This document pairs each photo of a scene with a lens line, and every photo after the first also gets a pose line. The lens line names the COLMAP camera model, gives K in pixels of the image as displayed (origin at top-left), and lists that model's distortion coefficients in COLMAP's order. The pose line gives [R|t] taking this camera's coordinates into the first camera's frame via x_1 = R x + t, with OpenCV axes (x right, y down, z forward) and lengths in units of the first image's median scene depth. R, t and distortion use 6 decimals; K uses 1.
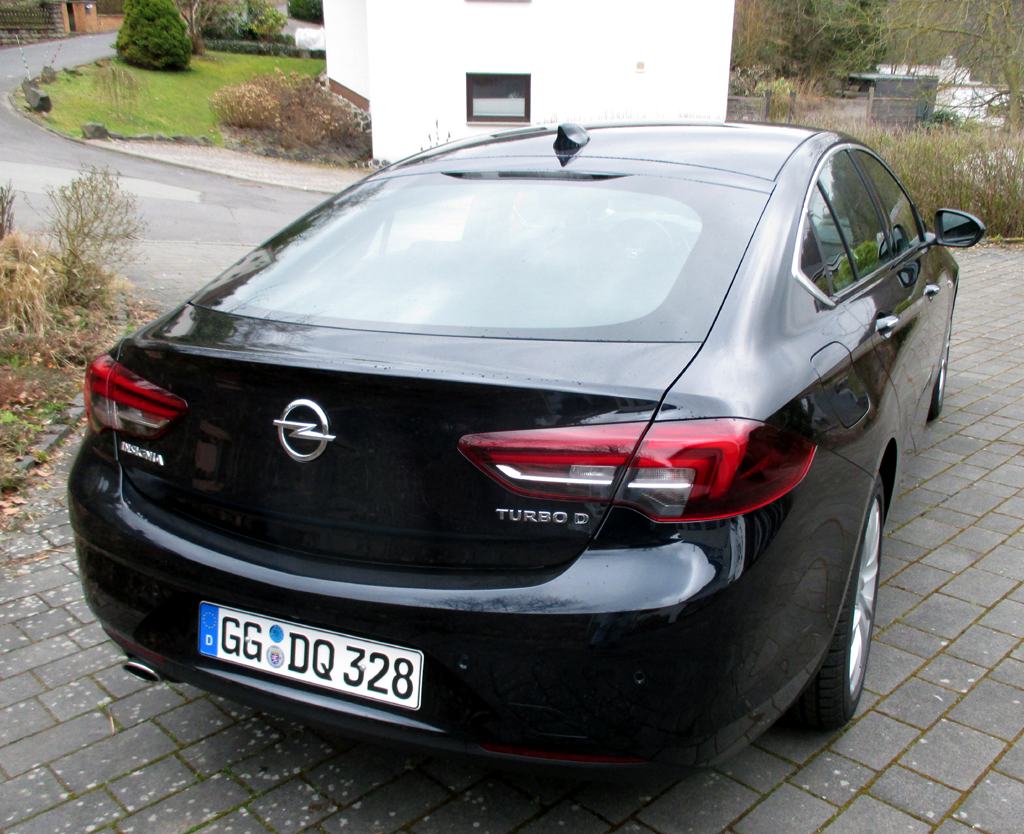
lens RADIAL K [[953.5, 0, 513.1], [0, 953.5, 441.8], [0, 0, 1]] dist [-0.003181, -0.009208]
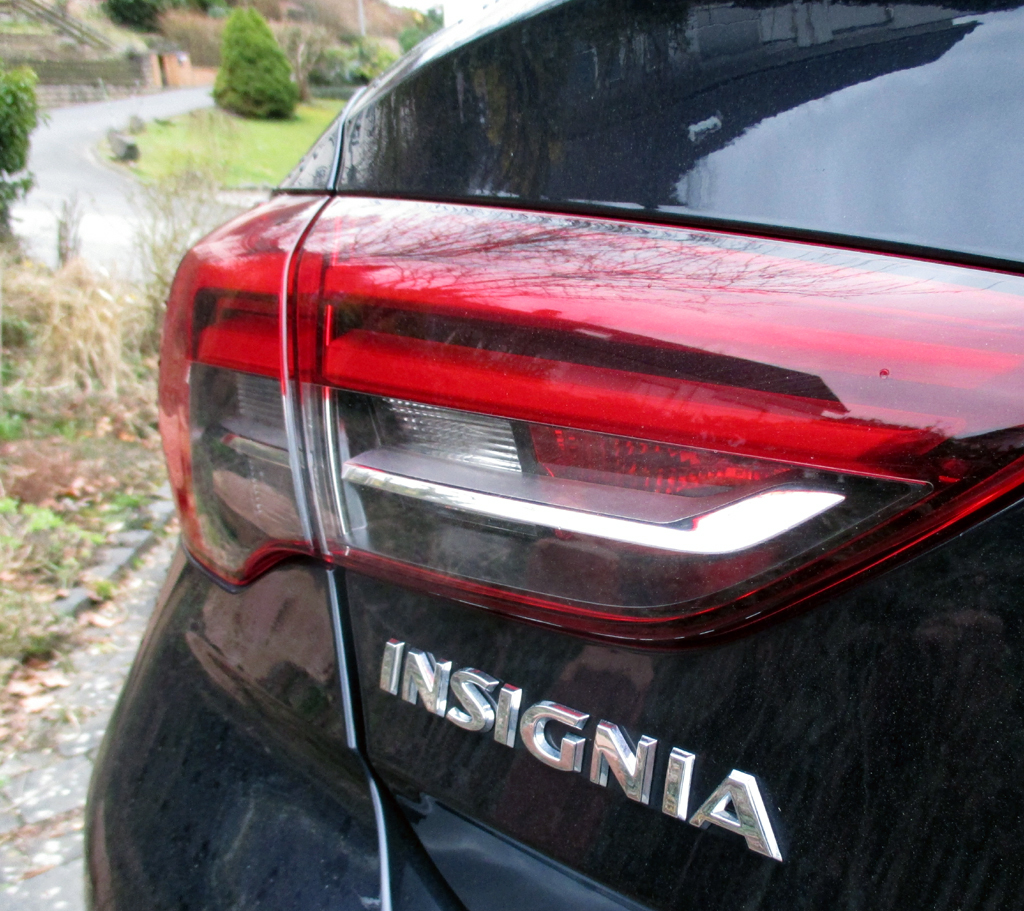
lens RADIAL K [[1006.4, 0, 564.6], [0, 1006.4, 497.5], [0, 0, 1]] dist [-0.000086, -0.015818]
pose [[0.997958, -0.025103, -0.058728, -0.181436], [0.022764, 0.998934, -0.040161, -0.007788], [0.059674, 0.038742, 0.997466, 0.408570]]
